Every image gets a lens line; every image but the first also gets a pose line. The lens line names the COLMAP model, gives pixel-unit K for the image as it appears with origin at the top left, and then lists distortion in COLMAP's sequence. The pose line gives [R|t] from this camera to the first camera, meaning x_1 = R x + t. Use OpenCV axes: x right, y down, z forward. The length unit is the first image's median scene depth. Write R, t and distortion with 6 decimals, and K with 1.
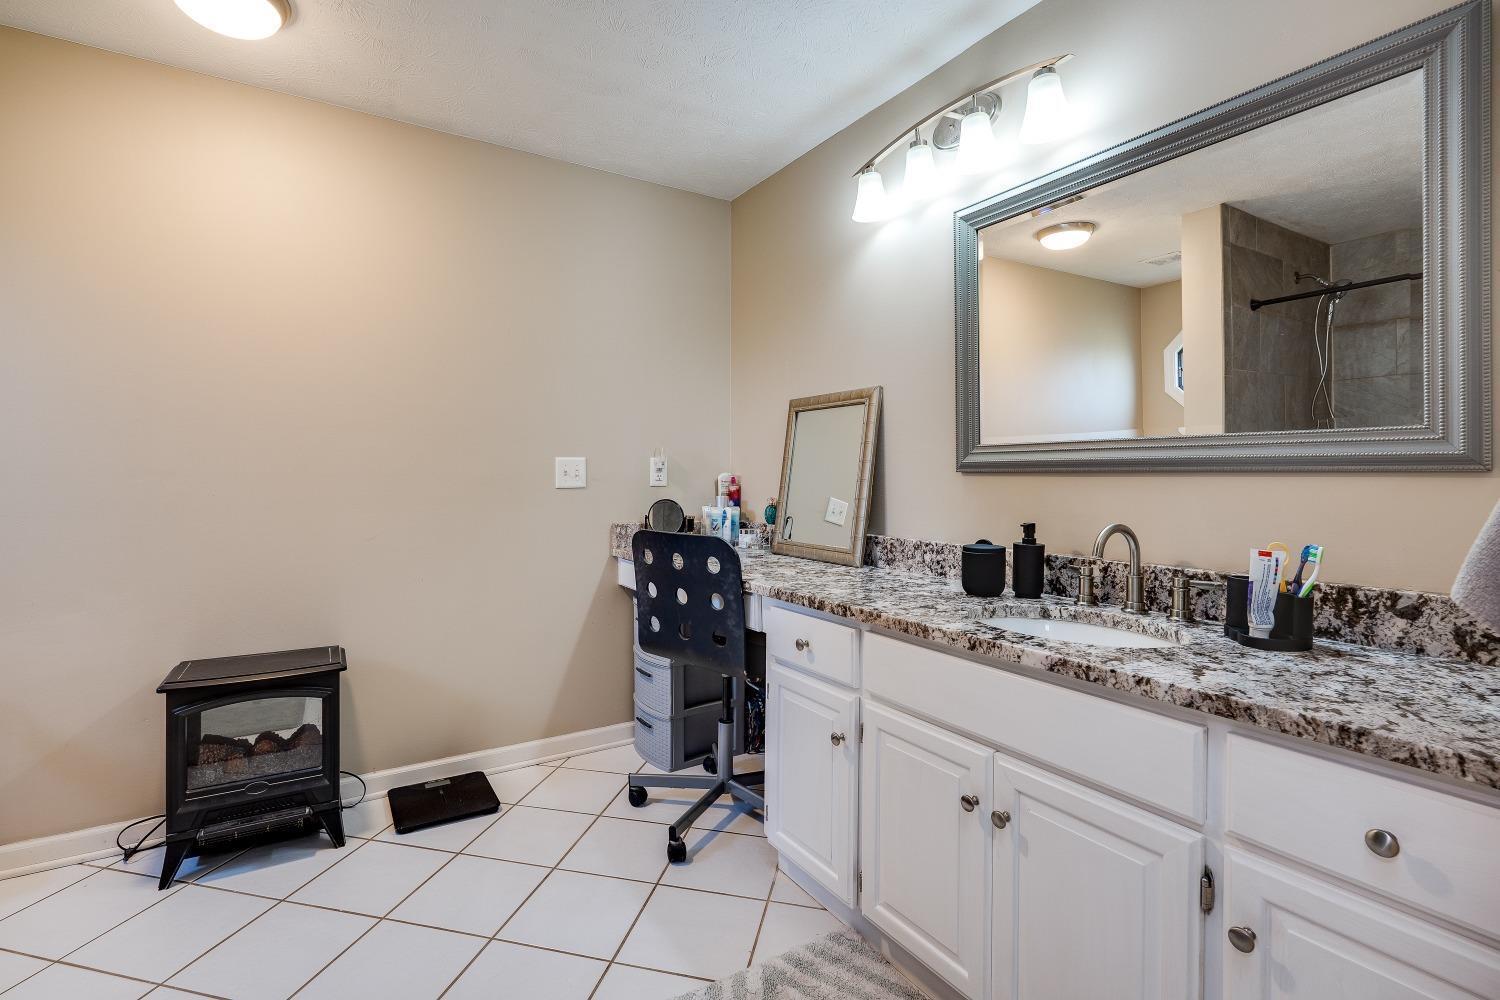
lens RADIAL K [[714.9, 0, 747.7], [0, 714.9, 470.2], [0, 0, 1]] dist [0.003052, 0.000368]
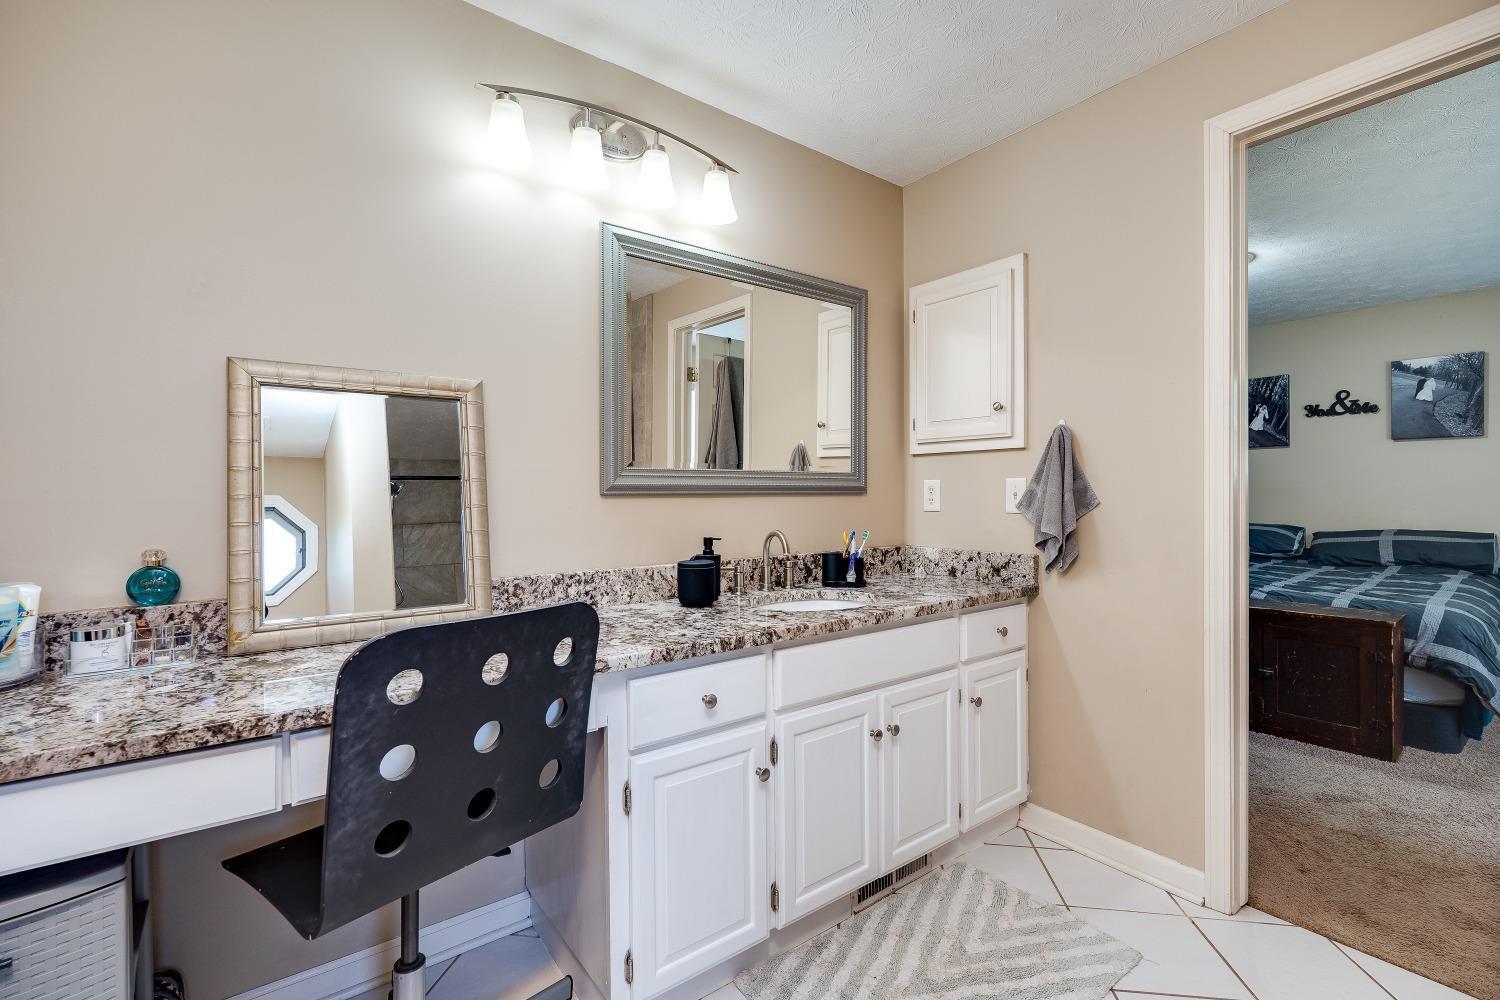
lens RADIAL K [[665.6, 0, 750.8], [0, 665.6, 488.4], [0, 0, 1]] dist [0.003282, 0.000807]
pose [[-0.093589, 0.003259, 0.995606, -0.697363], [-0.002366, 0.999991, -0.003495, -0.003414], [-0.995608, -0.002683, -0.093580, 1.006991]]
